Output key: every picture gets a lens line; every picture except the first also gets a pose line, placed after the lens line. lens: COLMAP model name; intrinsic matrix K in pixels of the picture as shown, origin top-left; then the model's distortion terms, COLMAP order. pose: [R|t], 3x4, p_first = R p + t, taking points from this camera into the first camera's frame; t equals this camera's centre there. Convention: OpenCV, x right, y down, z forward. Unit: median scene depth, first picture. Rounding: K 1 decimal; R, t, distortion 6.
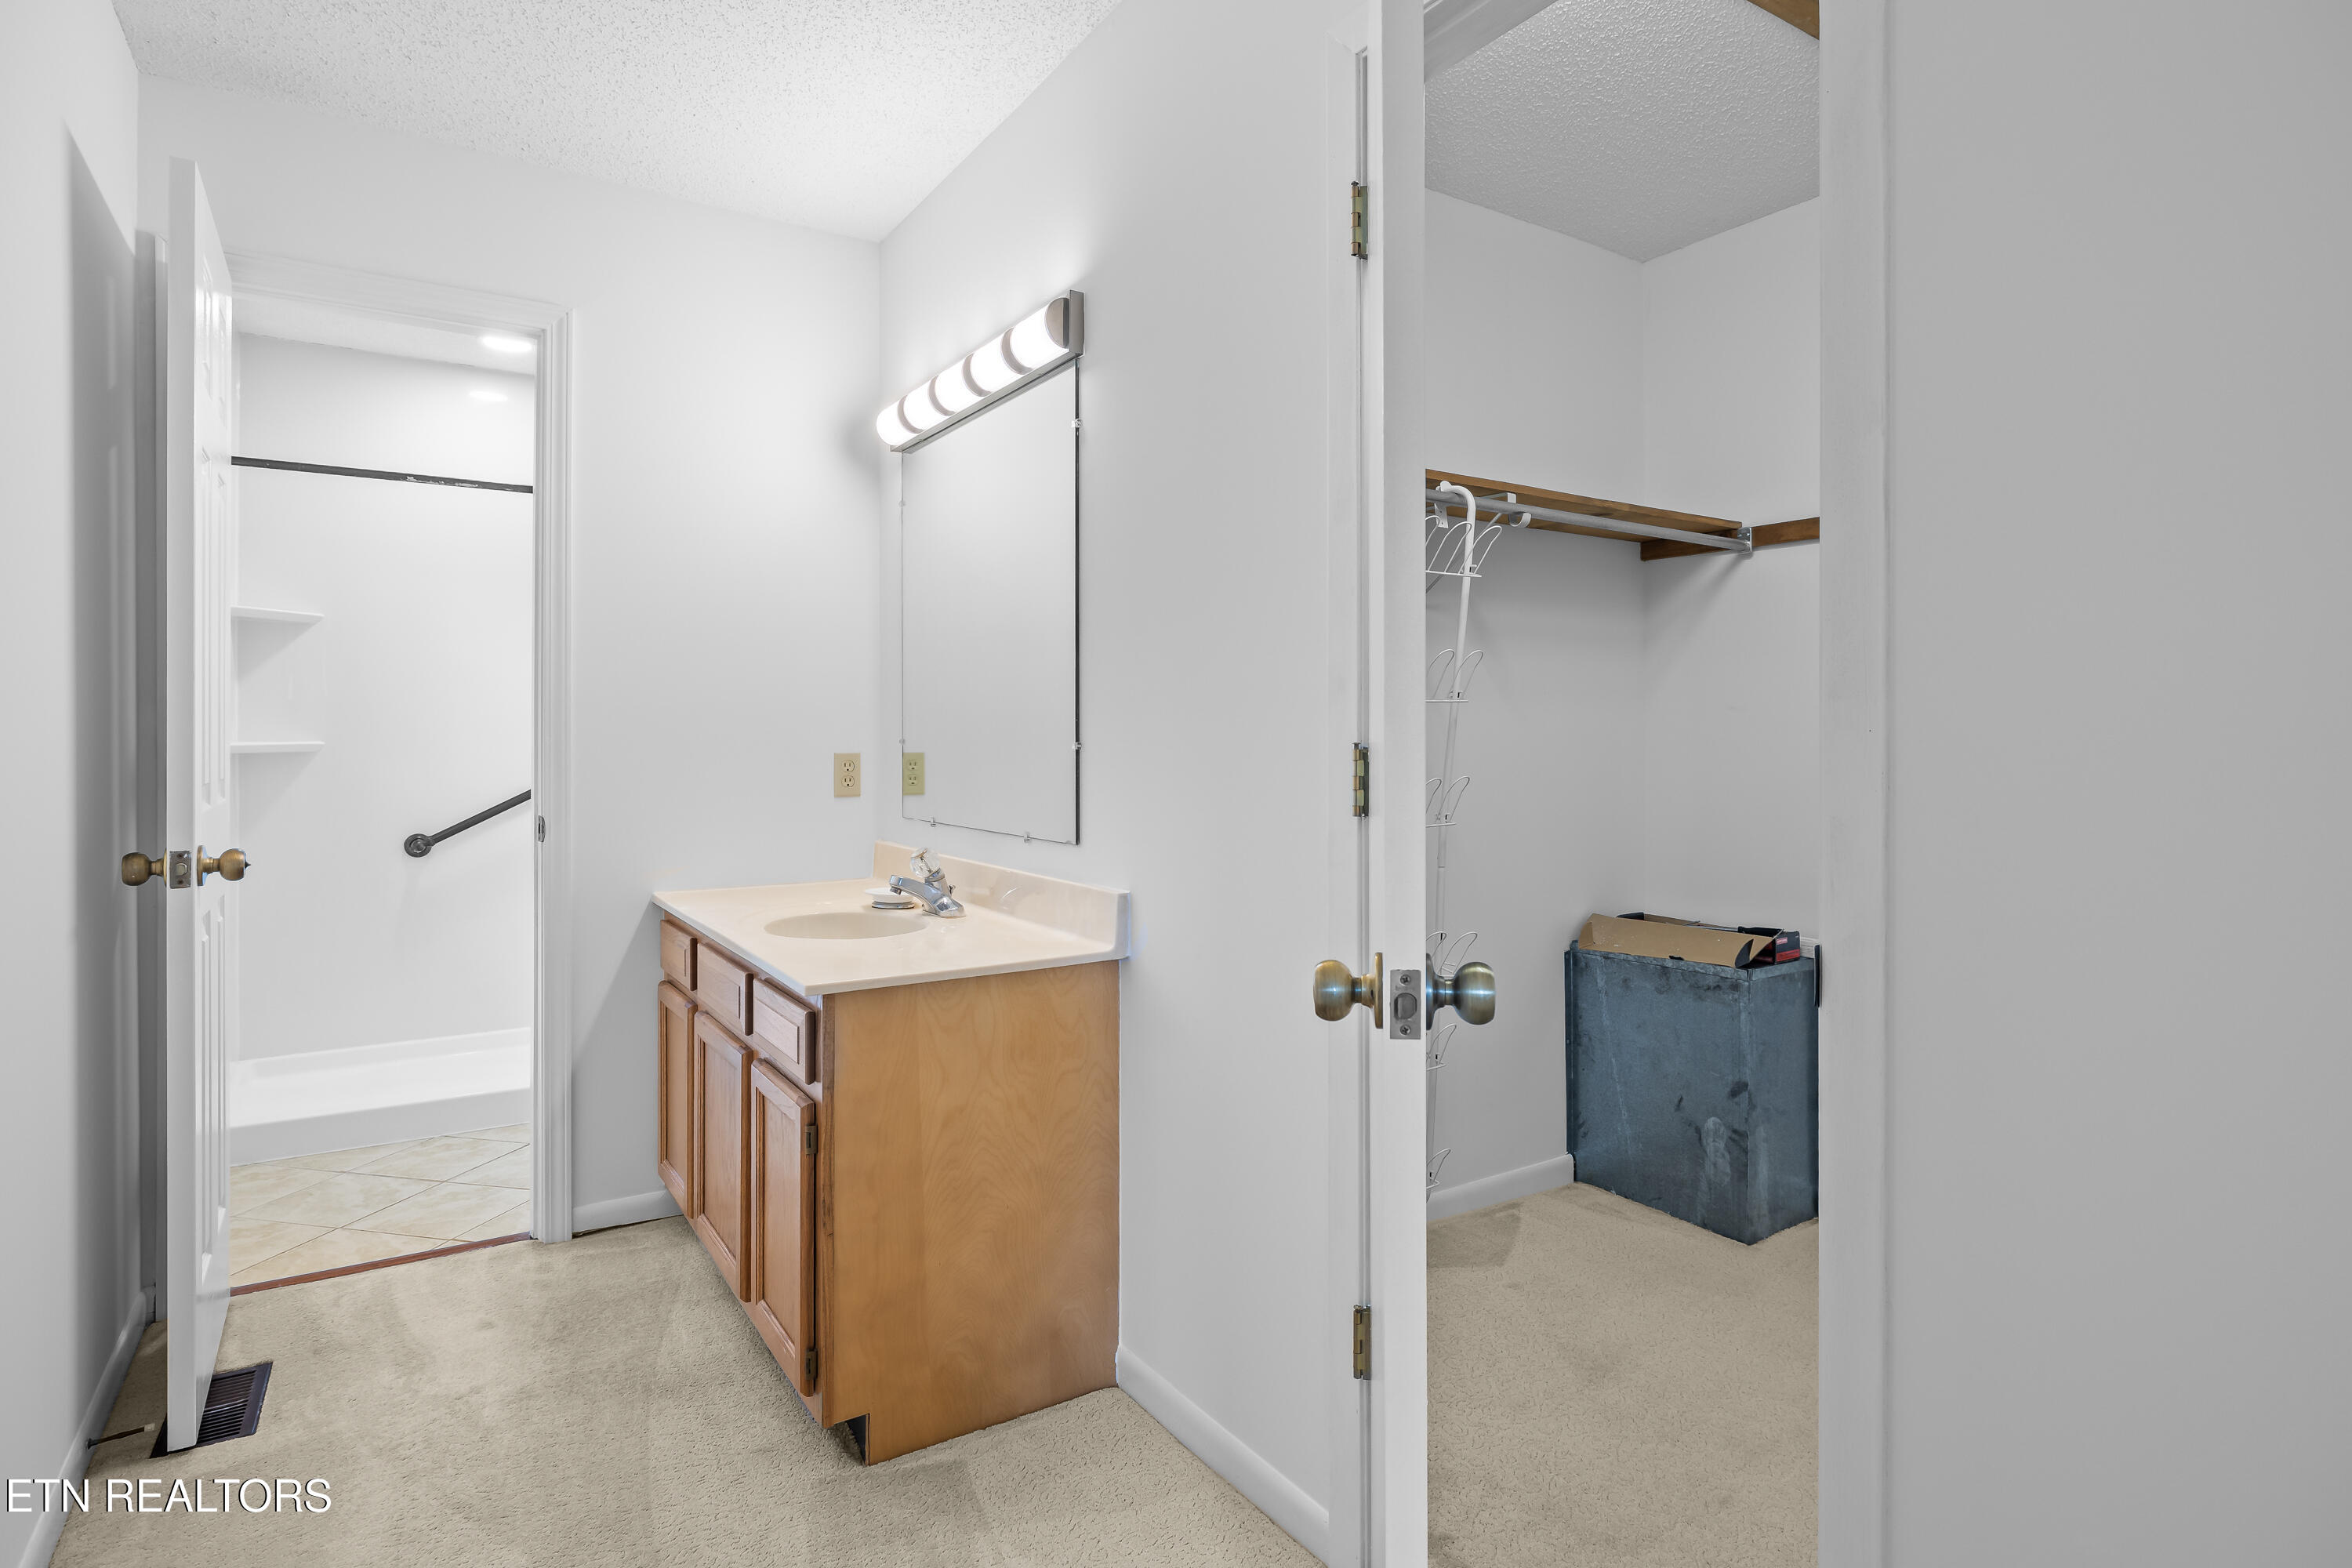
lens RADIAL K [[1215.7, 0, 1183.2], [0, 1215.7, 768.6], [0, 0, 1]] dist [-0.003118, -0.000292]
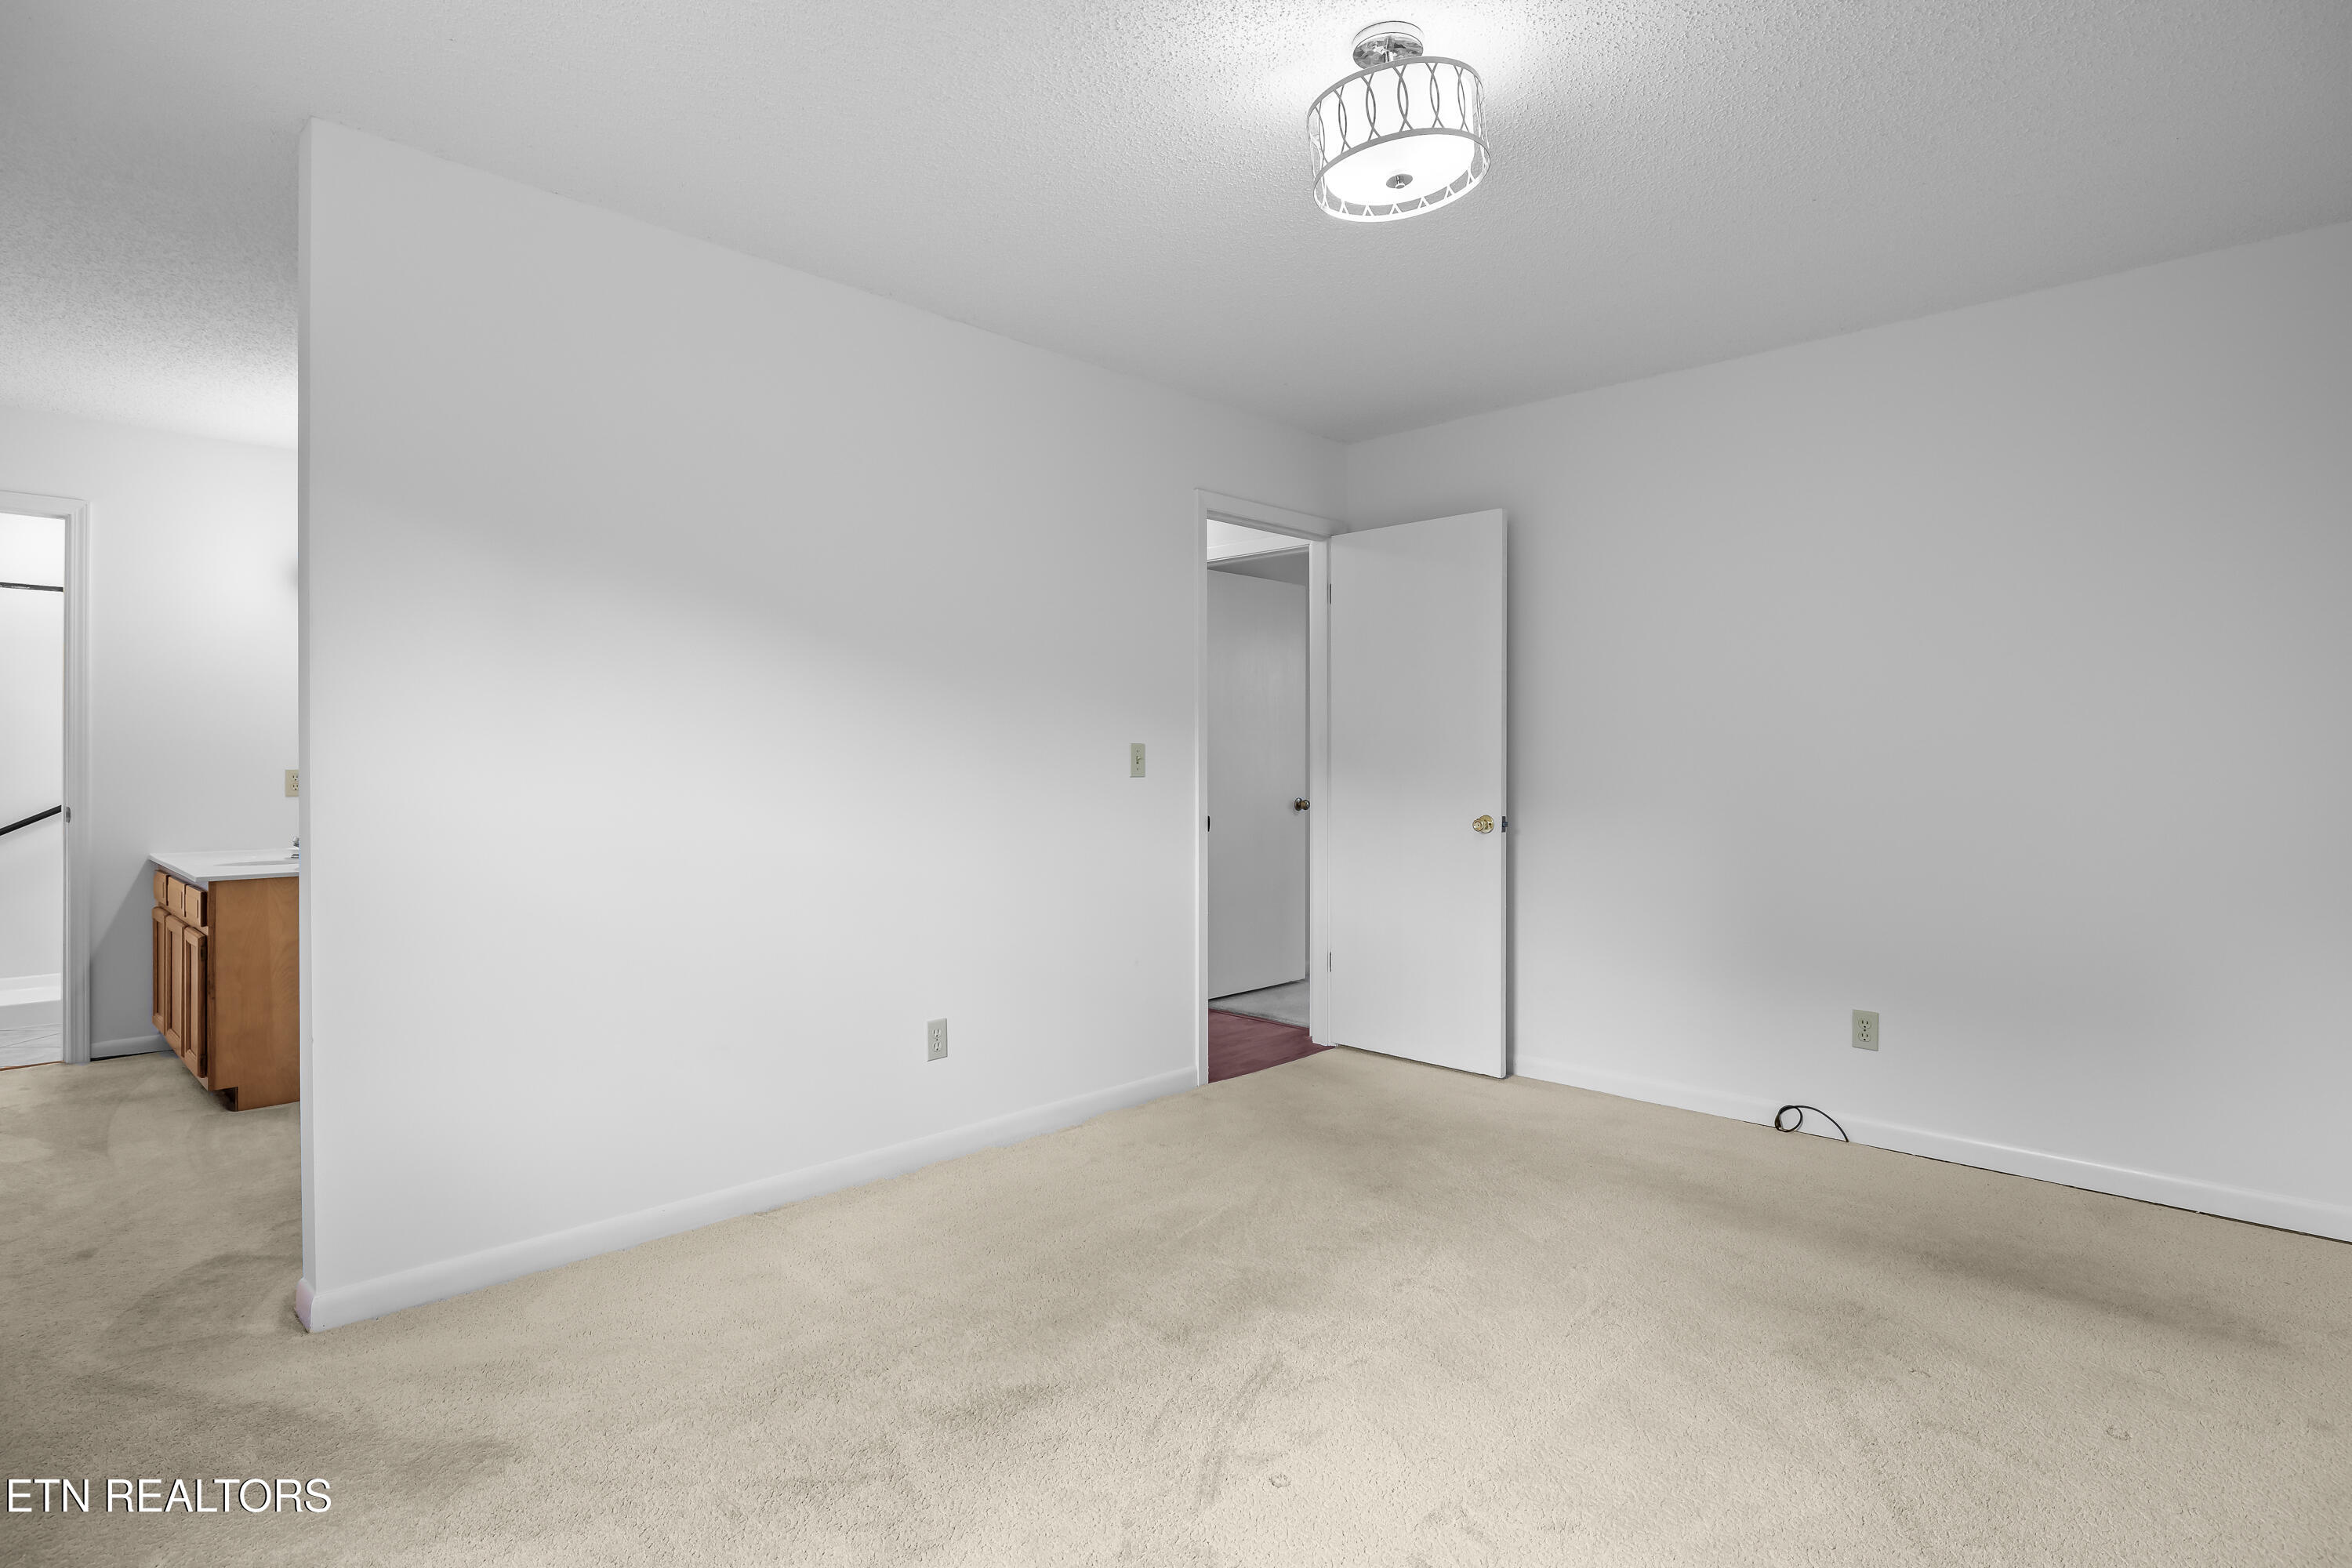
lens RADIAL K [[1215.7, 0, 1173.9], [0, 1215.7, 781.2], [0, 0, 1]] dist [-0.003118, -0.000292]
pose [[0.977138, -0.011921, 0.212273, 0.846950], [0.011152, 0.999926, 0.004820, 0.023253], [-0.212314, -0.002343, 0.977199, -1.319281]]
